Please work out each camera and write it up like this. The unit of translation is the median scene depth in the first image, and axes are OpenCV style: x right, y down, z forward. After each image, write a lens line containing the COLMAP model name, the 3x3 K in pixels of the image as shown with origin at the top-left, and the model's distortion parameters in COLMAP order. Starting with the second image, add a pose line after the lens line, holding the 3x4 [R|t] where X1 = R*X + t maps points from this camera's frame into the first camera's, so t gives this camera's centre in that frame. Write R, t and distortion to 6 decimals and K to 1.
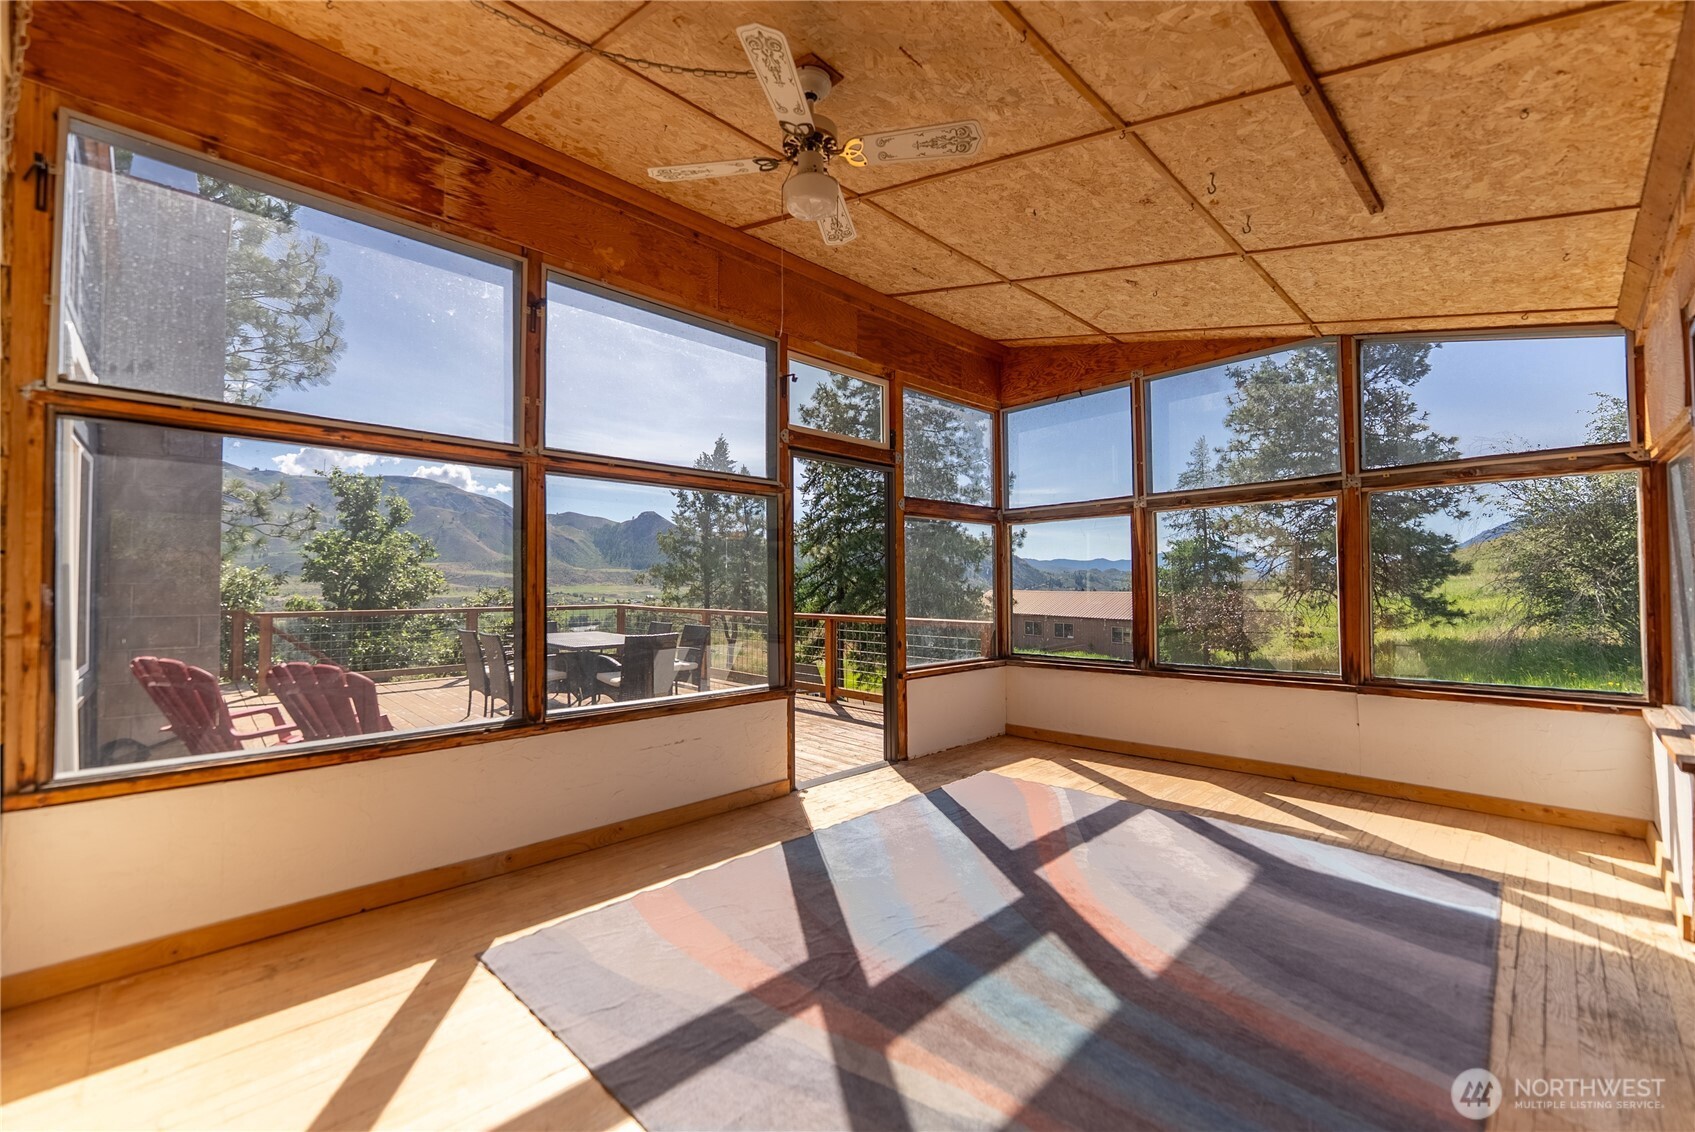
lens RADIAL K [[683.8, 0, 841.1], [0, 683.8, 567.6], [0, 0, 1]] dist [0.000094, -0.000116]
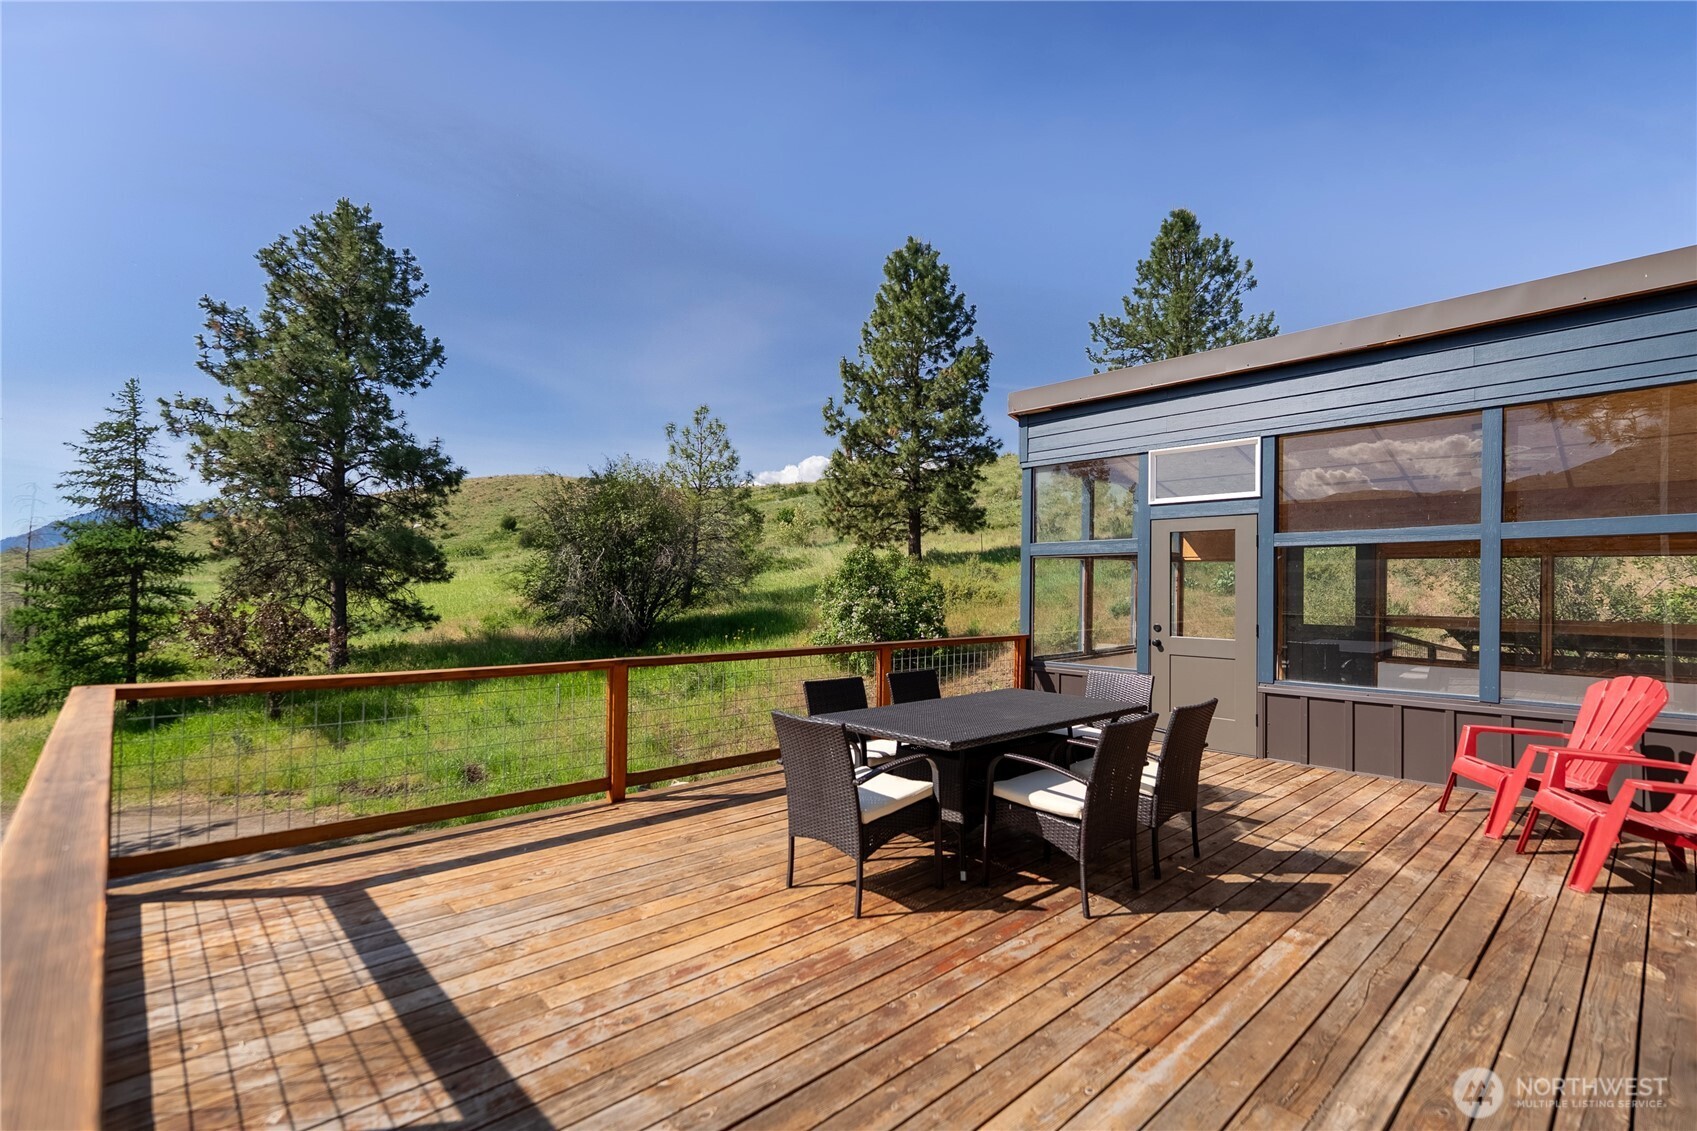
lens RADIAL K [[772.3, 0, 847.2], [0, 772.3, 587.9], [0, 0, 1]] dist [0.000430, 0.000056]
pose [[0.012868, 0.002667, 0.999914, -0.296062], [-0.030153, 0.999543, -0.002278, 0.003637], [-0.999462, -0.030121, 0.012942, 0.323944]]
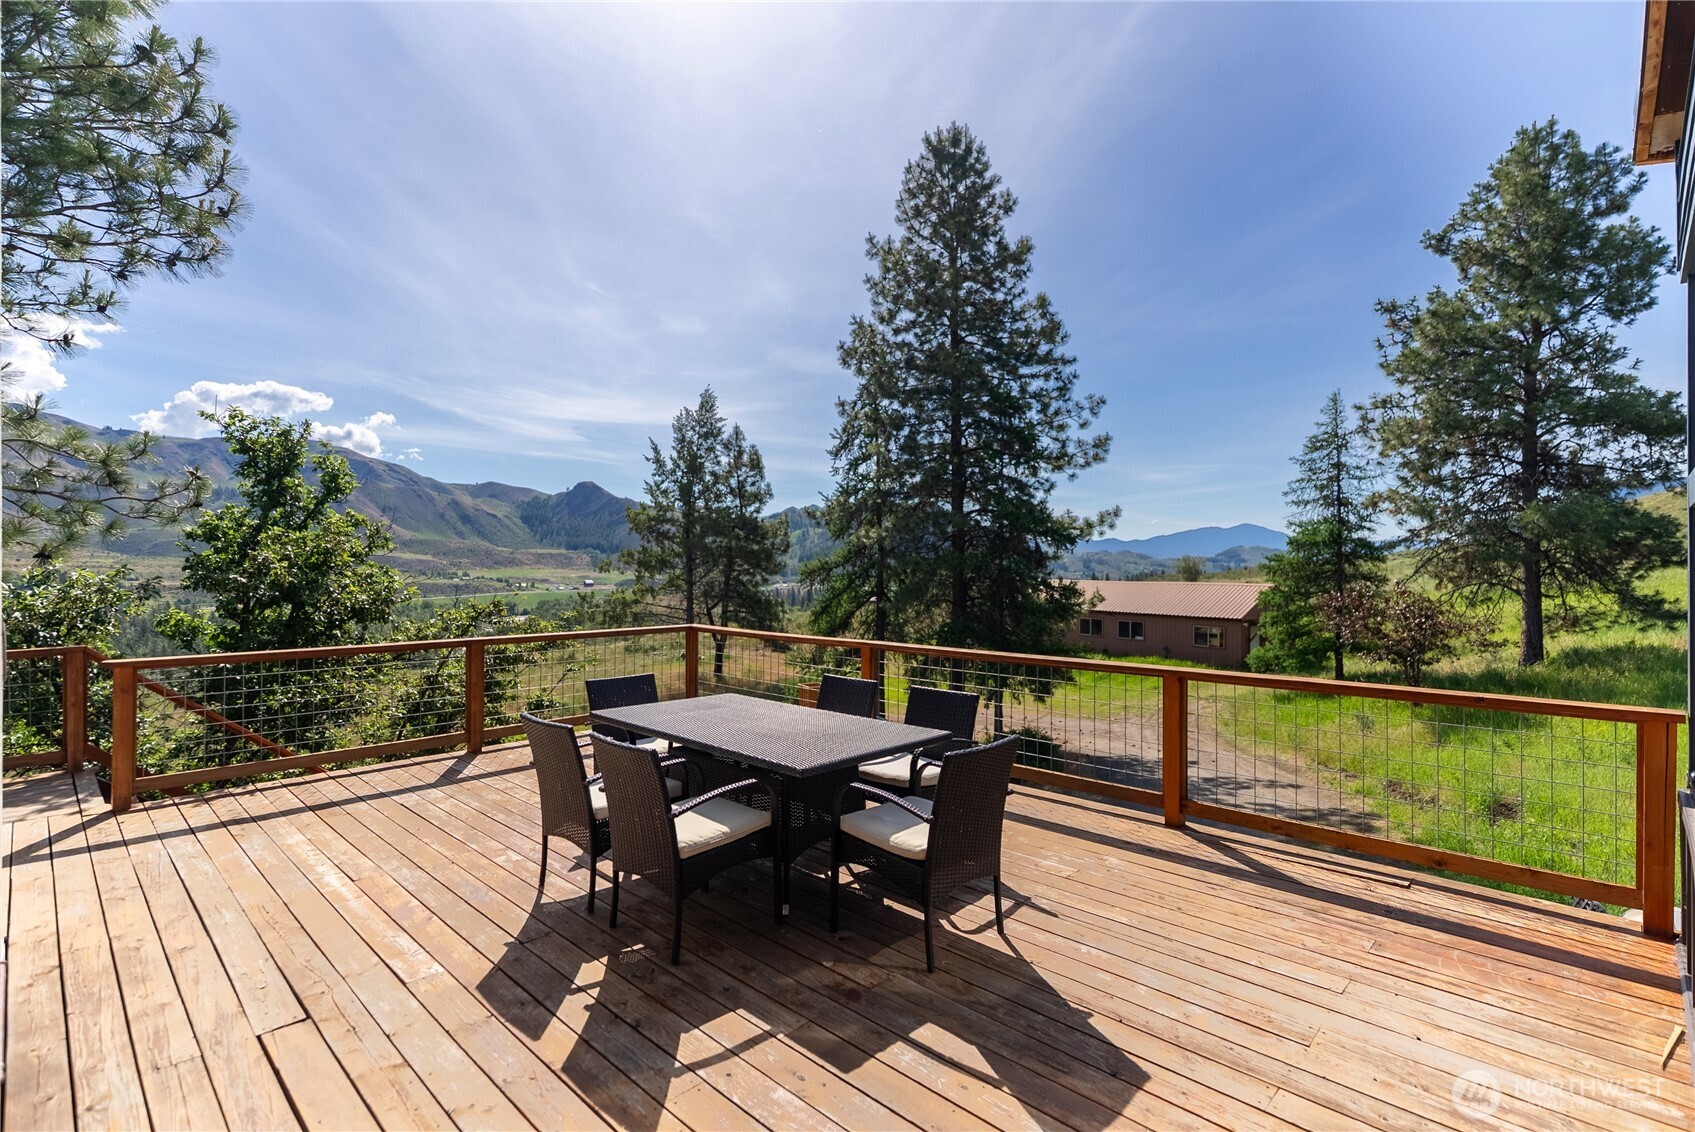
lens RADIAL K [[805.0, 0, 847.5], [0, 805.0, 566.0], [0, 0, 1]] dist [0.000299, 0.000451]
pose [[0.999439, 0.000995, 0.033465, -0.085787], [-0.001707, 0.999773, 0.021244, -0.007612], [-0.033436, -0.021289, 0.999214, 0.101852]]
